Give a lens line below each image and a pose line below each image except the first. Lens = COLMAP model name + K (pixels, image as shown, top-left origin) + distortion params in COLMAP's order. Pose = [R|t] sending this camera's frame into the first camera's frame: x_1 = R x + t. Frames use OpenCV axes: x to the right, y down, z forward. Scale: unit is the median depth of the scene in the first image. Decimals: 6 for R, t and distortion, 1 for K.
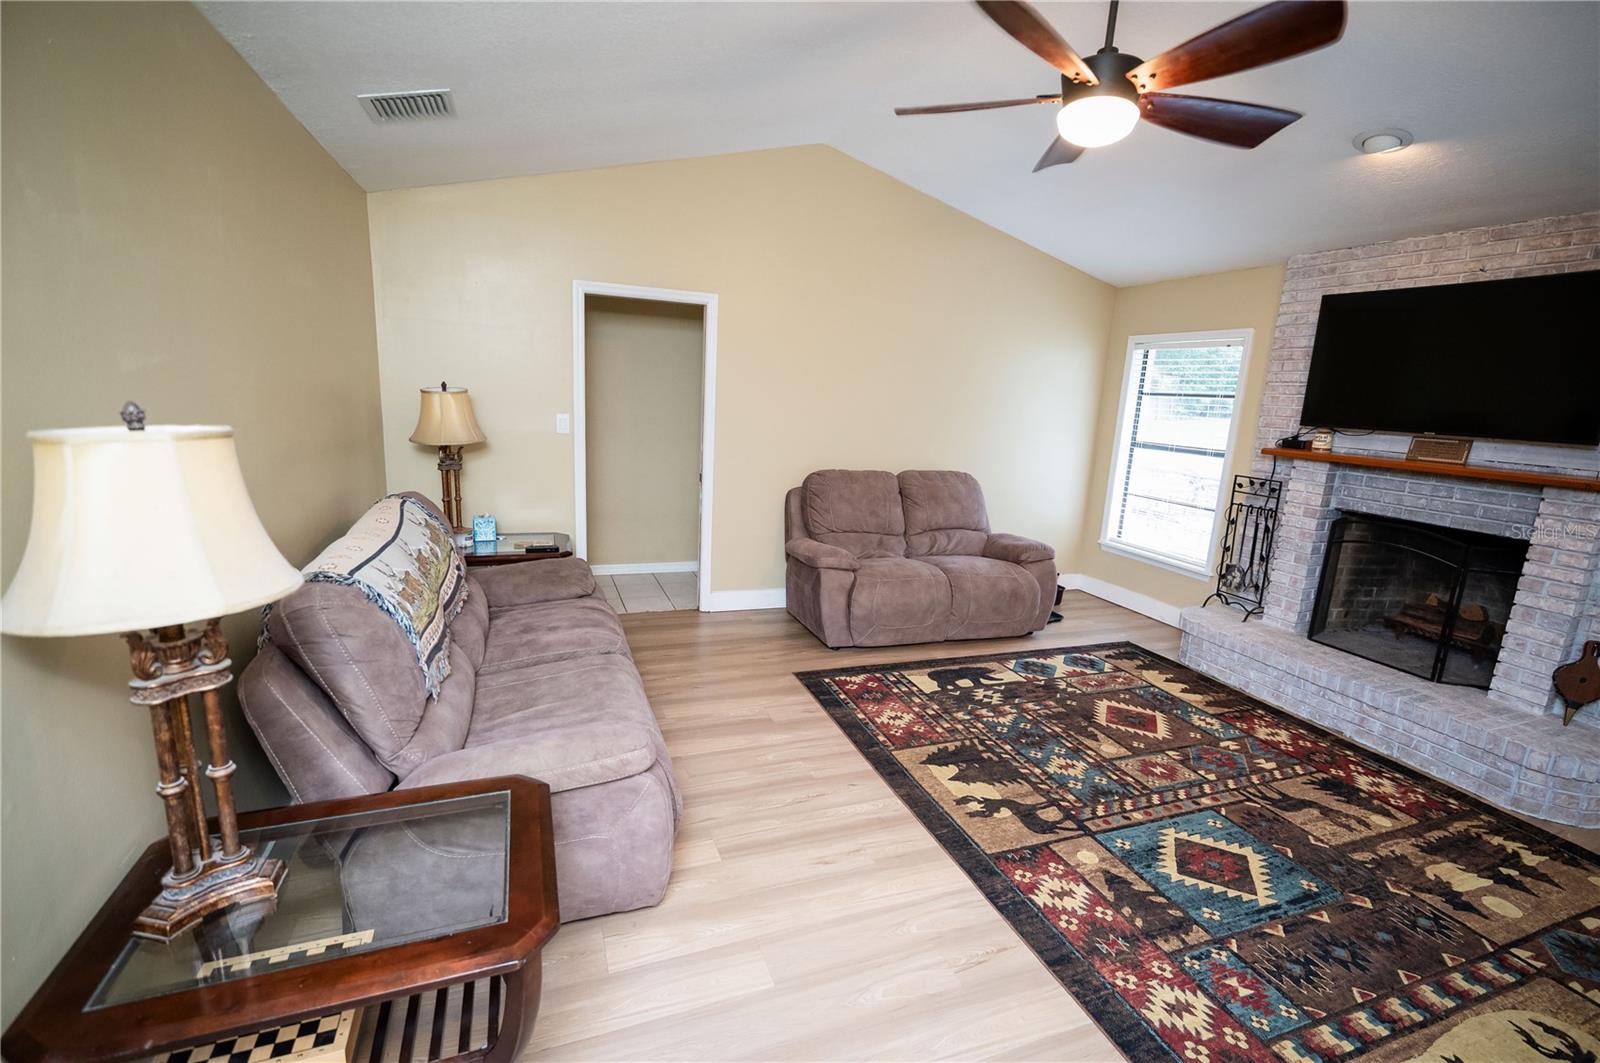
lens RADIAL K [[709.3, 0, 797.2], [0, 709.3, 530.0], [0, 0, 1]] dist [-0.015031, -0.000258]
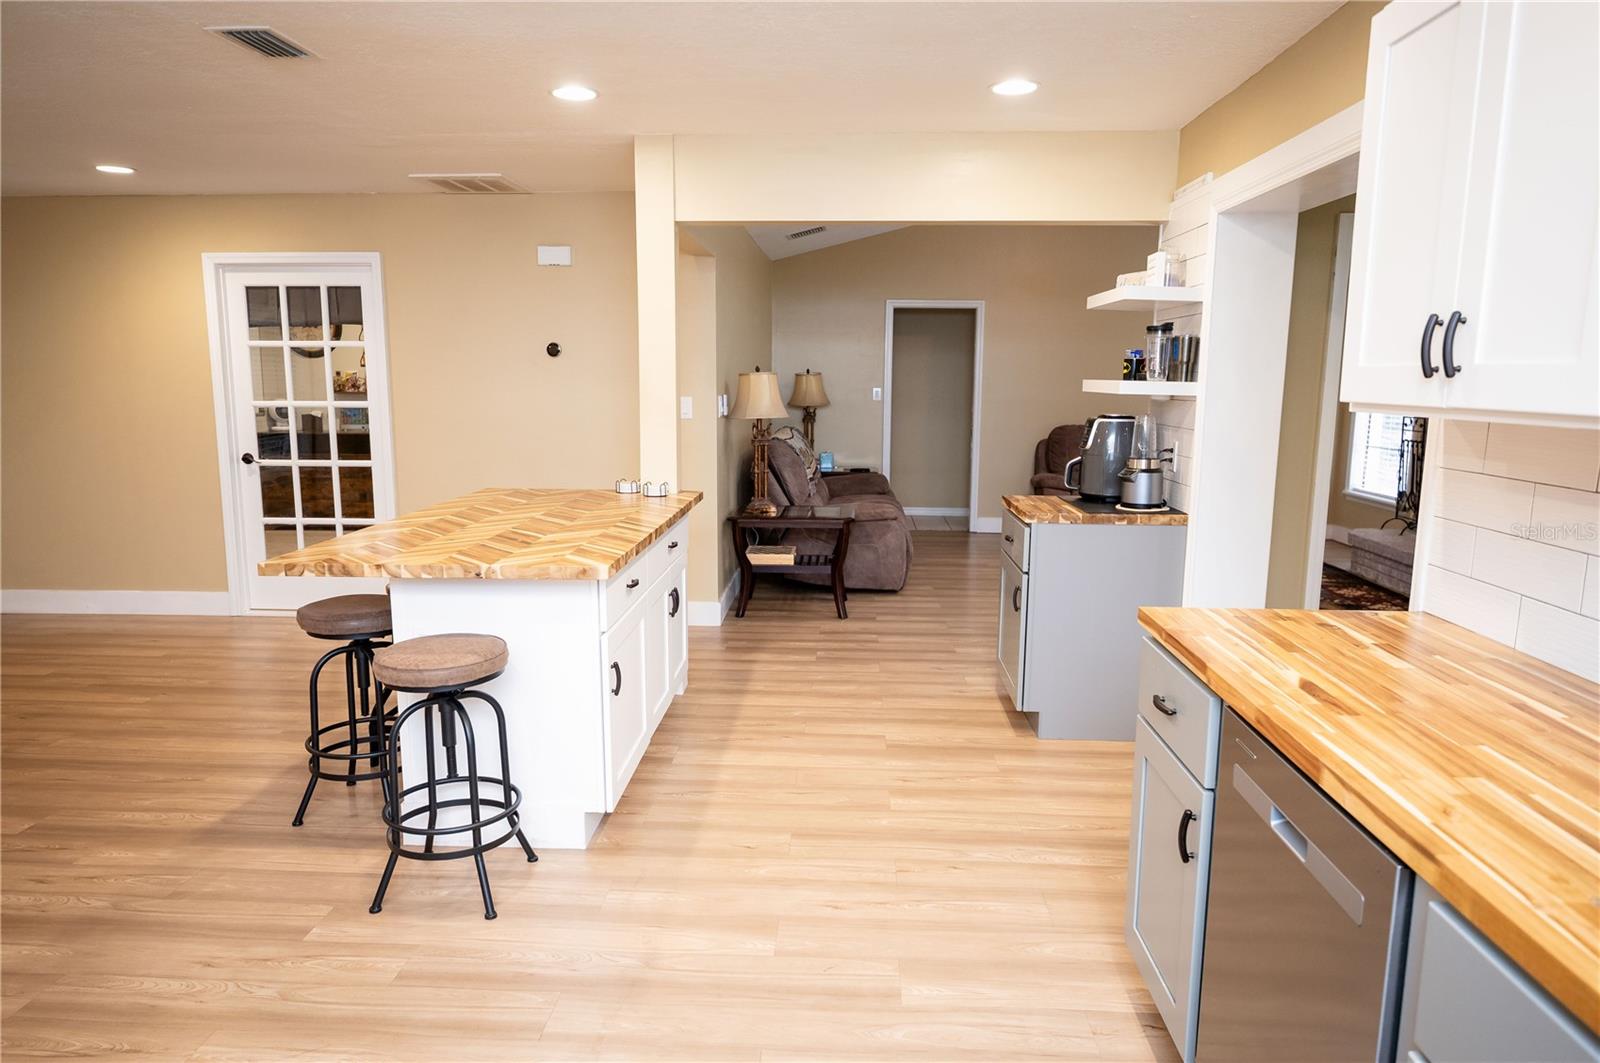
lens RADIAL K [[1075.4, 0, 799.6], [0, 1075.4, 535.0], [0, 0, 1]] dist [0.001593, -0.001257]
pose [[0.914320, 0.015850, -0.404682, 0.445917], [-0.041932, 0.997569, -0.055666, 0.280960], [0.402815, 0.067866, 0.912762, -1.123910]]
